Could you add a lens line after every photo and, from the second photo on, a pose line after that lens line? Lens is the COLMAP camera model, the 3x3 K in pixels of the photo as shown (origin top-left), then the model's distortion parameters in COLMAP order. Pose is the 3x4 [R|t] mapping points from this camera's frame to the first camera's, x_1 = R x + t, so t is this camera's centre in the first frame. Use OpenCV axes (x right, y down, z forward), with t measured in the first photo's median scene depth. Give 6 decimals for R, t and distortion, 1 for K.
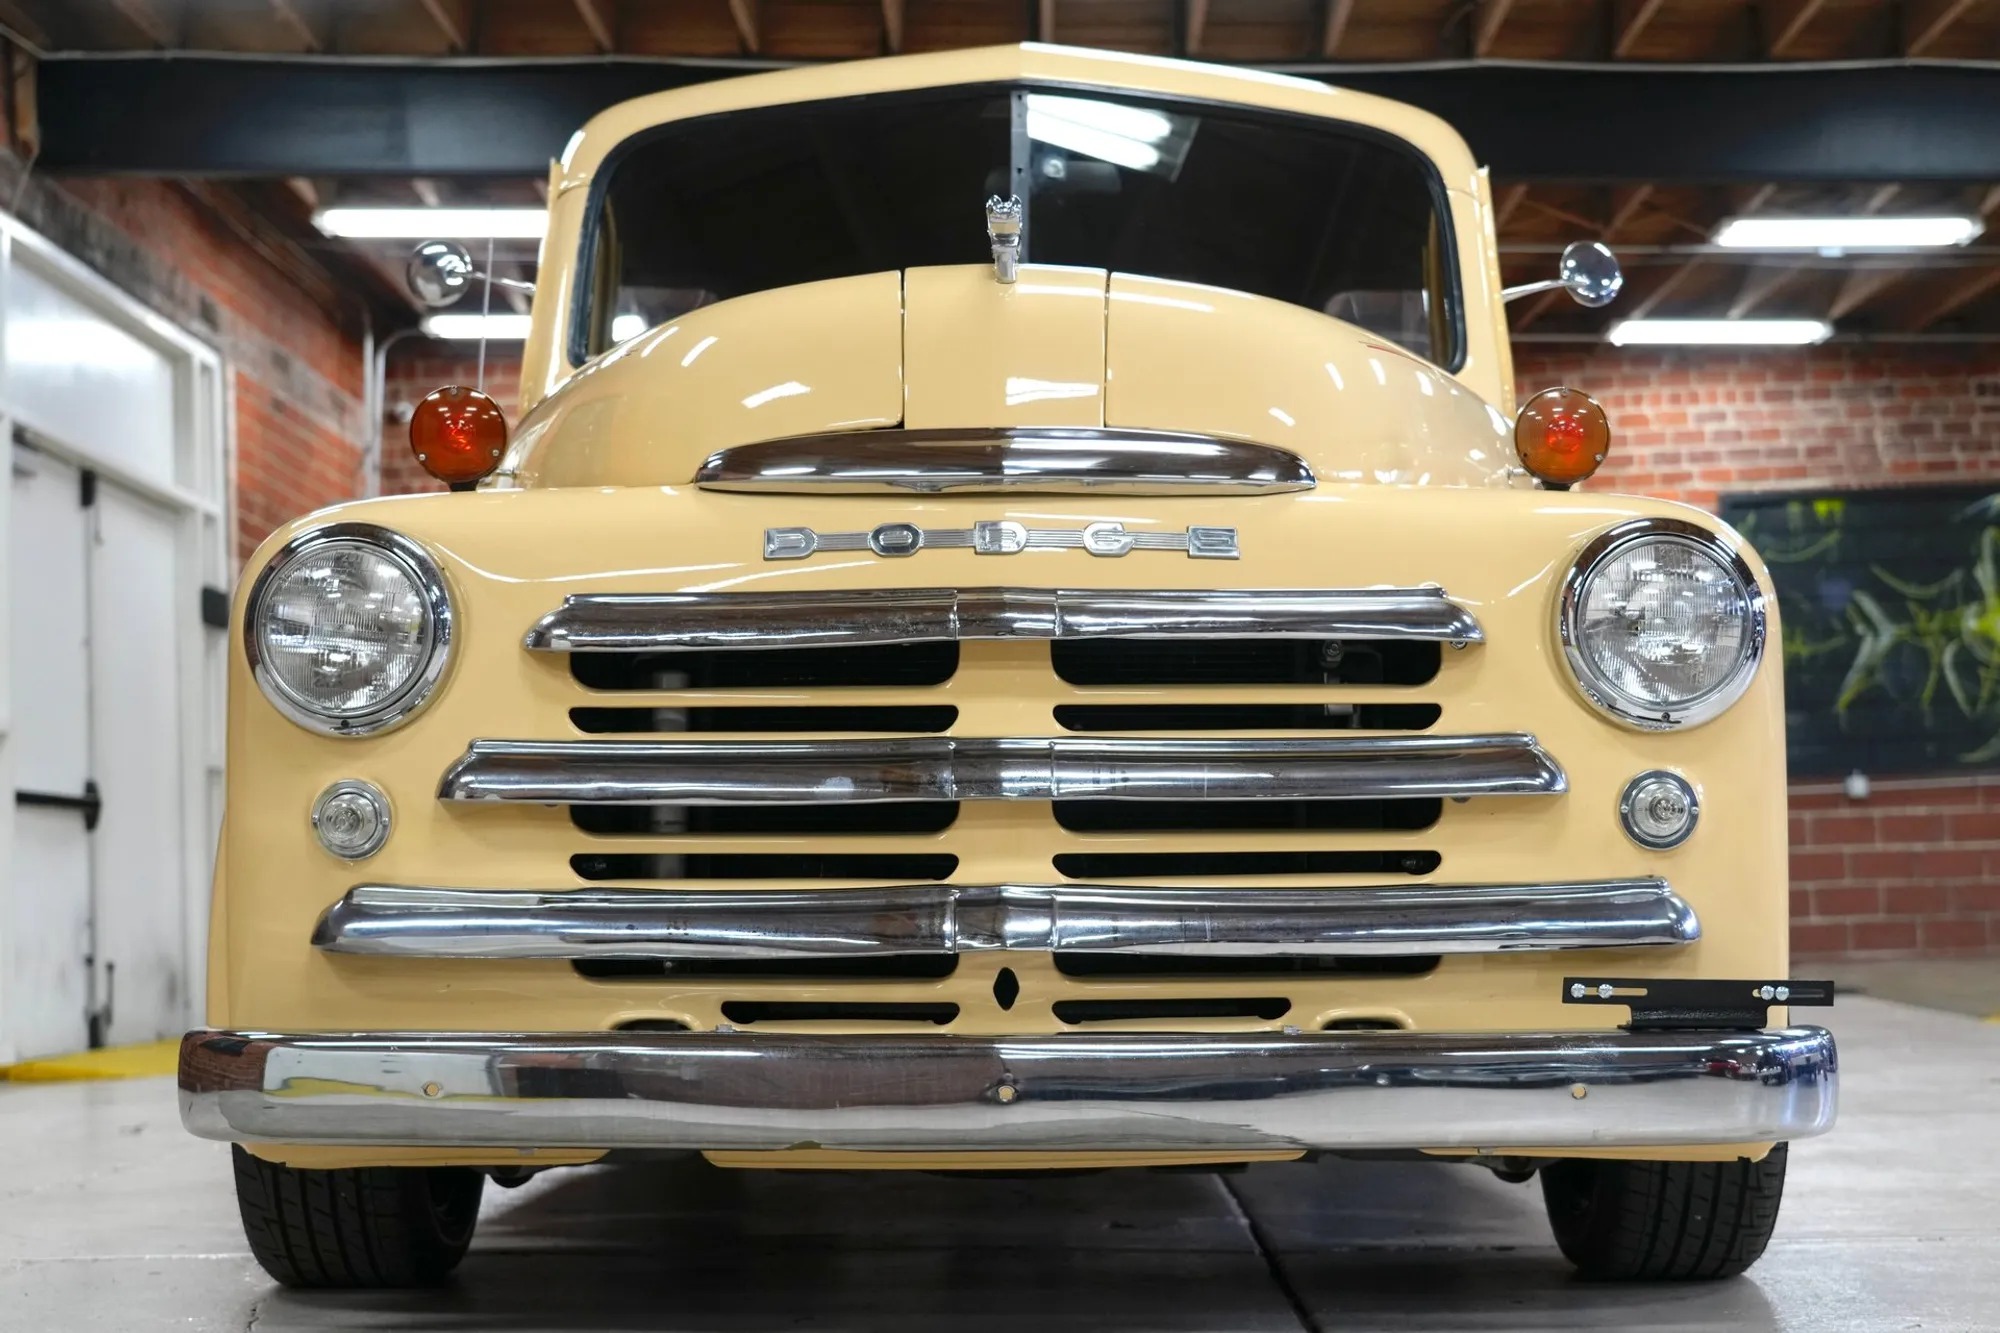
lens RADIAL K [[3125.8, 0, 1000.0], [0, 3125.8, 666.5], [0, 0, 1]] dist [0.028341, -0.100714]
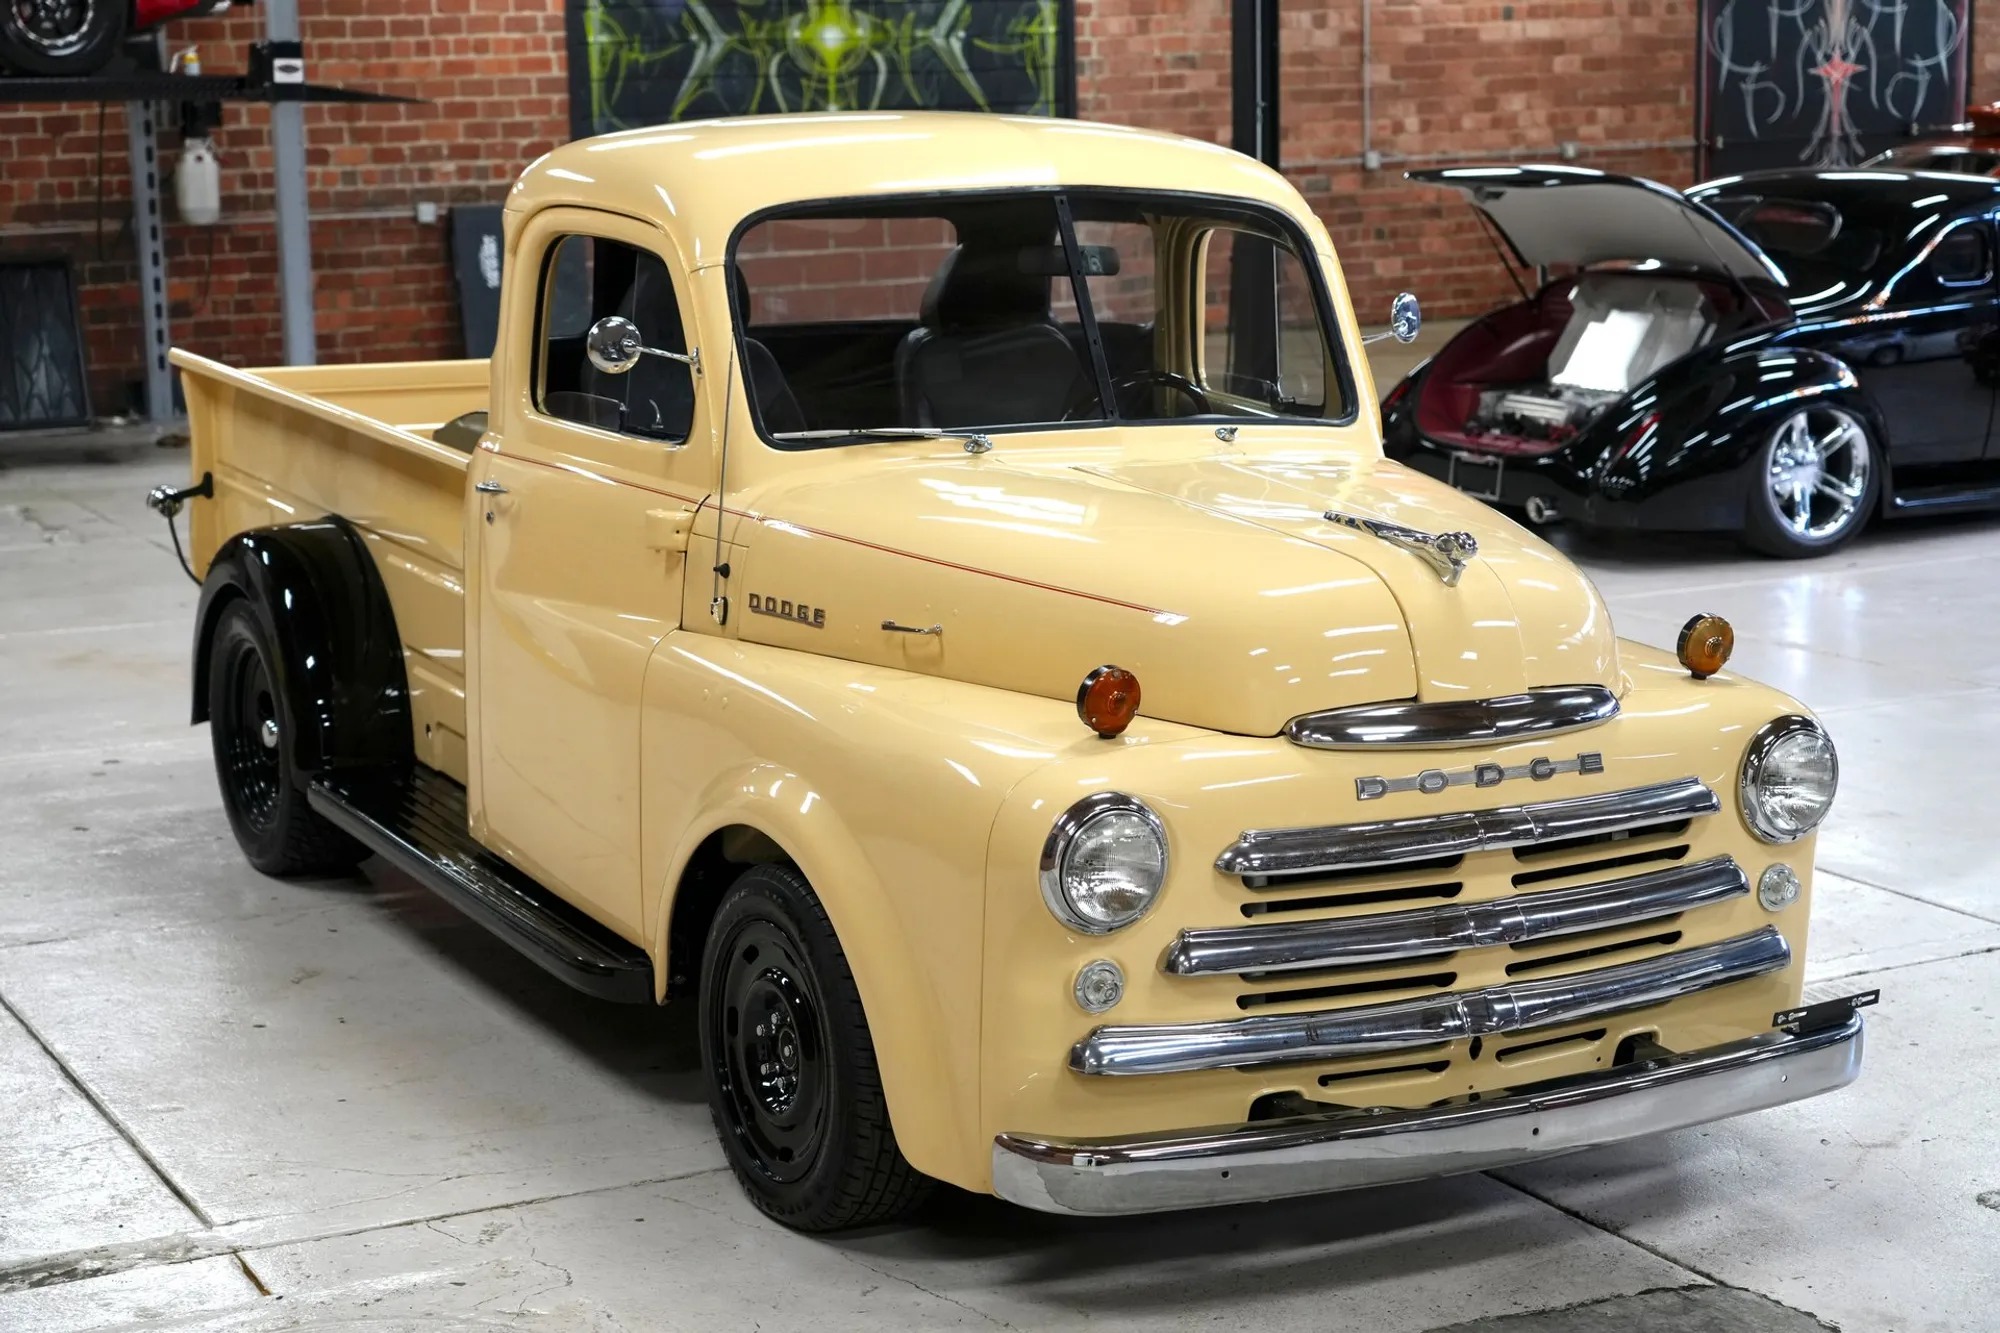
lens RADIAL K [[3698.5, 0, 1000.0], [0, 3698.5, 666.5], [0, 0, 1]] dist [0.018007, -0.300399]
pose [[0.868220, -0.079485, 0.489772, -1.095781], [-0.050711, 0.967702, 0.246943, -0.529280], [-0.493581, -0.239237, 0.836148, -0.412074]]
